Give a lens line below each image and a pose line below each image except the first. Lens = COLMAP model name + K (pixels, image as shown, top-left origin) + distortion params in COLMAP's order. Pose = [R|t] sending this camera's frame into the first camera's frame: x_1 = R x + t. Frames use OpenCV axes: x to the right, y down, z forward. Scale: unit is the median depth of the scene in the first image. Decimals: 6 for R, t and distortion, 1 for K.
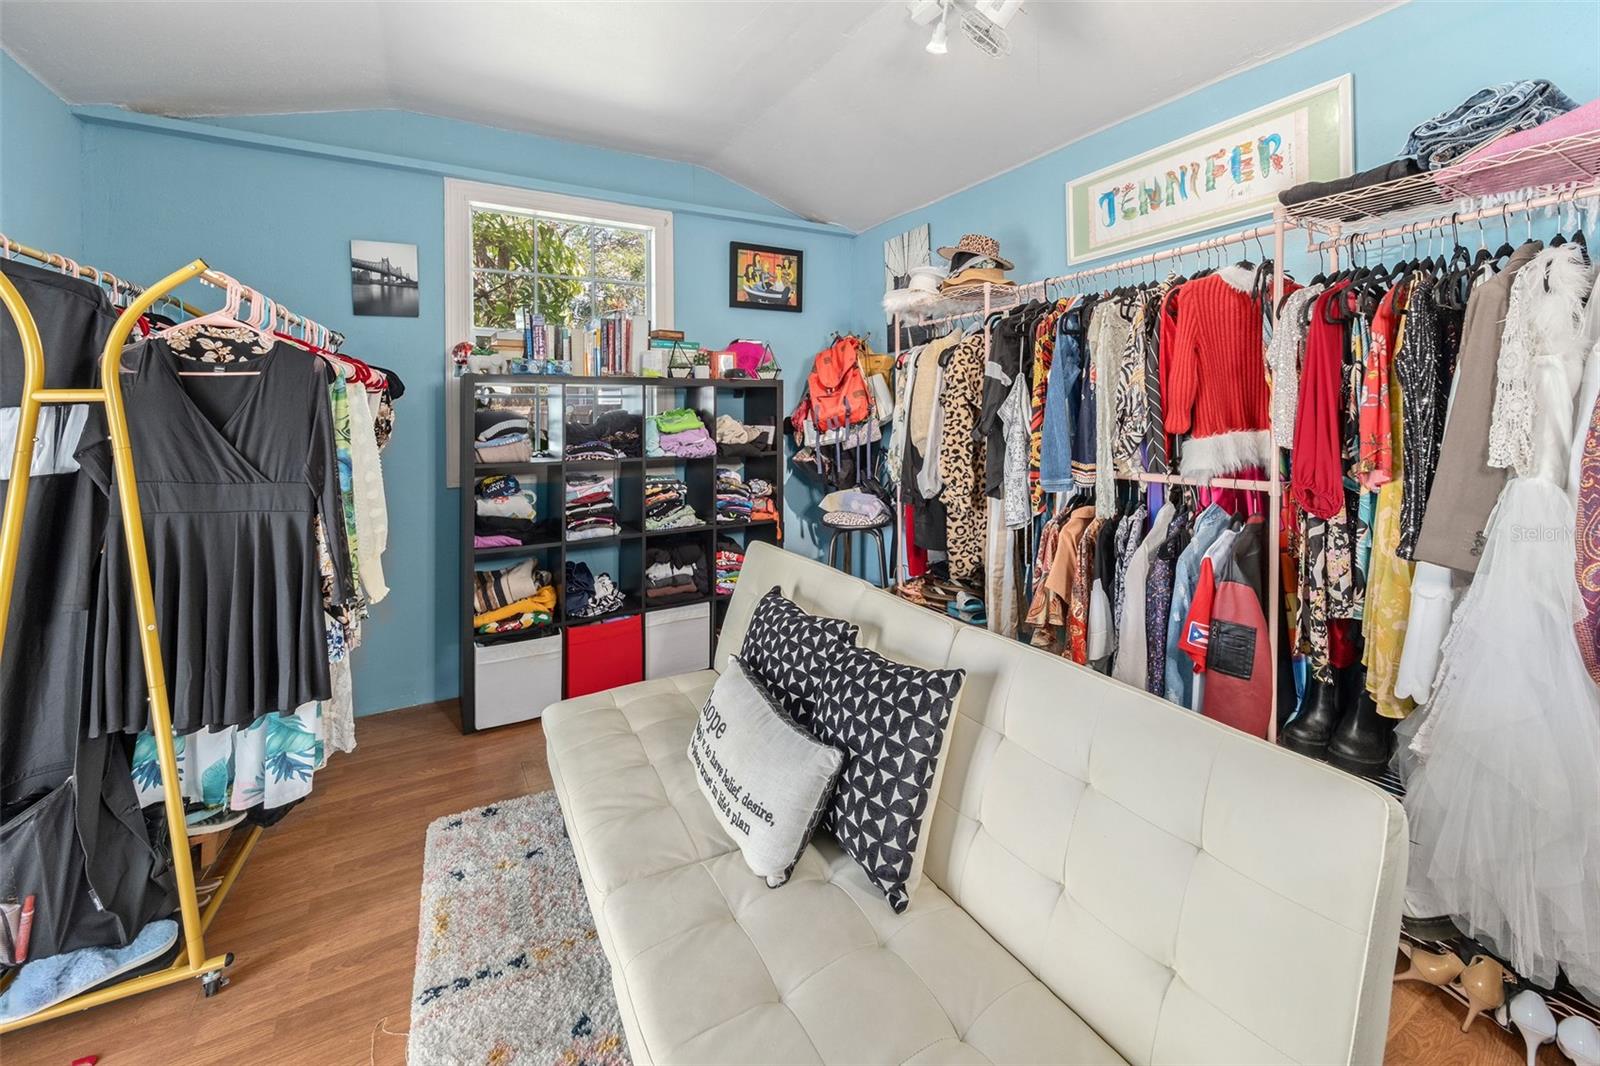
lens RADIAL K [[598.9, 0, 845.7], [0, 598.9, 415.1], [0, 0, 1]] dist [-0.003609, -0.000684]
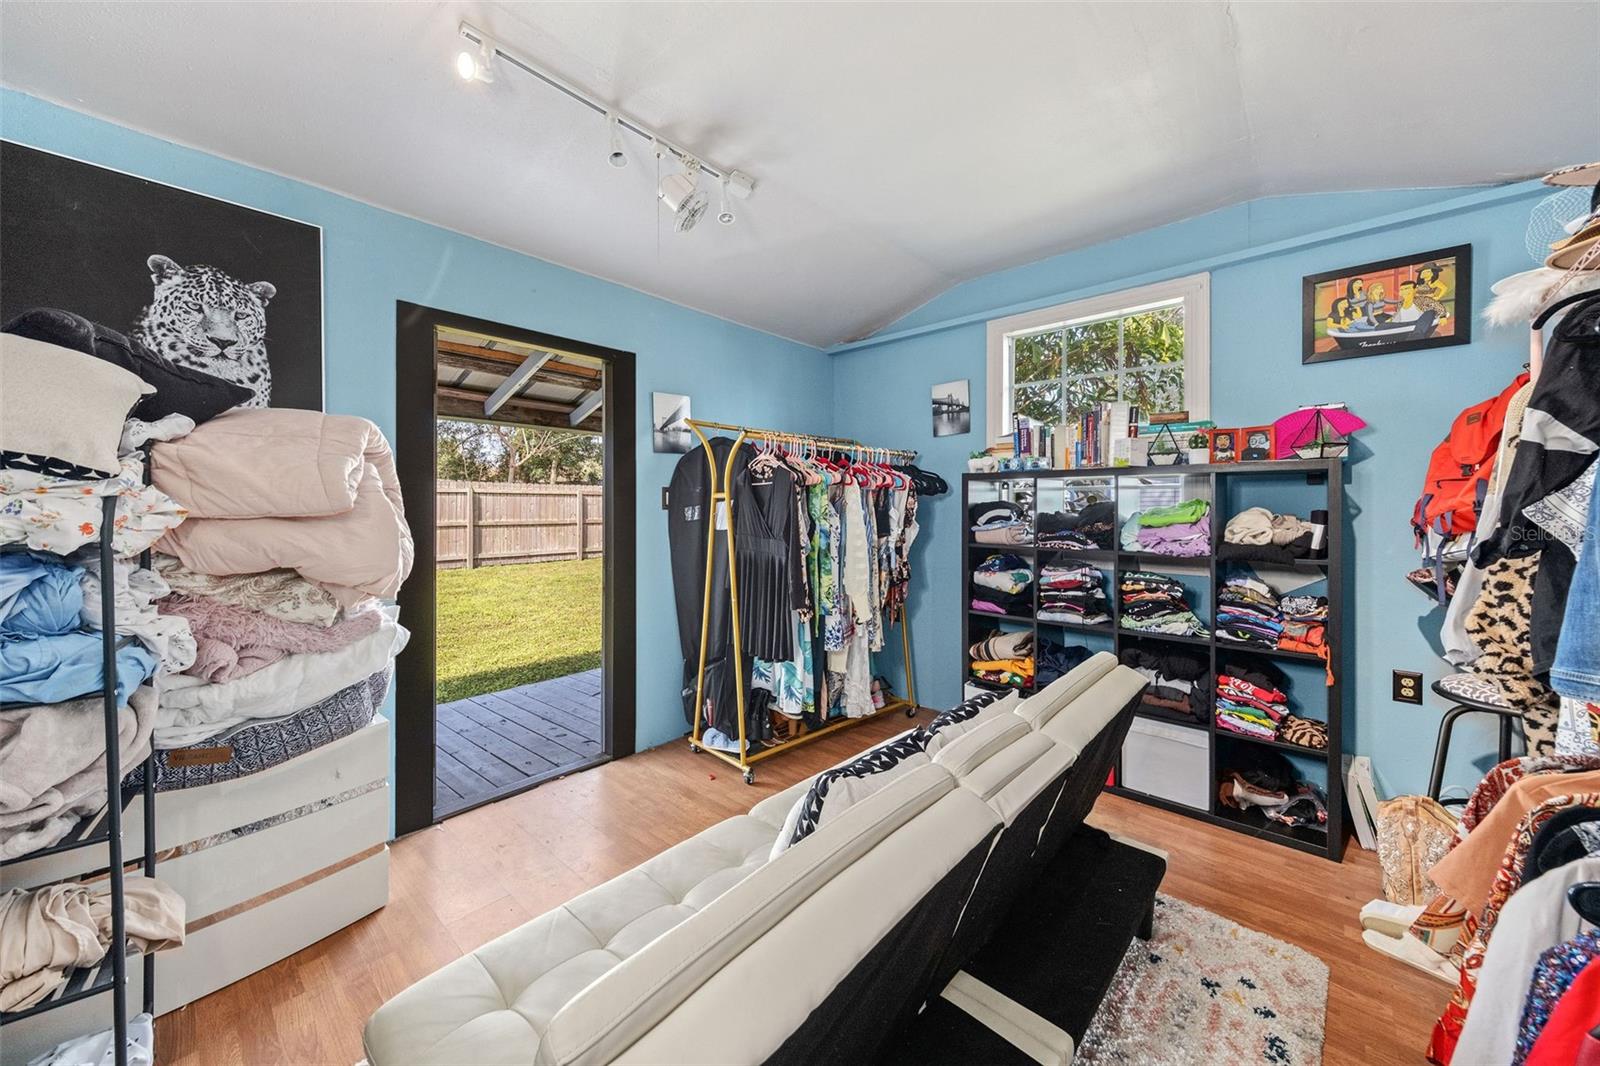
lens RADIAL K [[598.9, 0, 852.5], [0, 598.9, 501.5], [0, 0, 1]] dist [-0.003609, -0.000684]
pose [[0.317302, 0.003092, -0.948319, 0.449546], [-0.007534, 0.999971, 0.000739, -0.006033], [0.948294, 0.006911, 0.317317, 0.297719]]
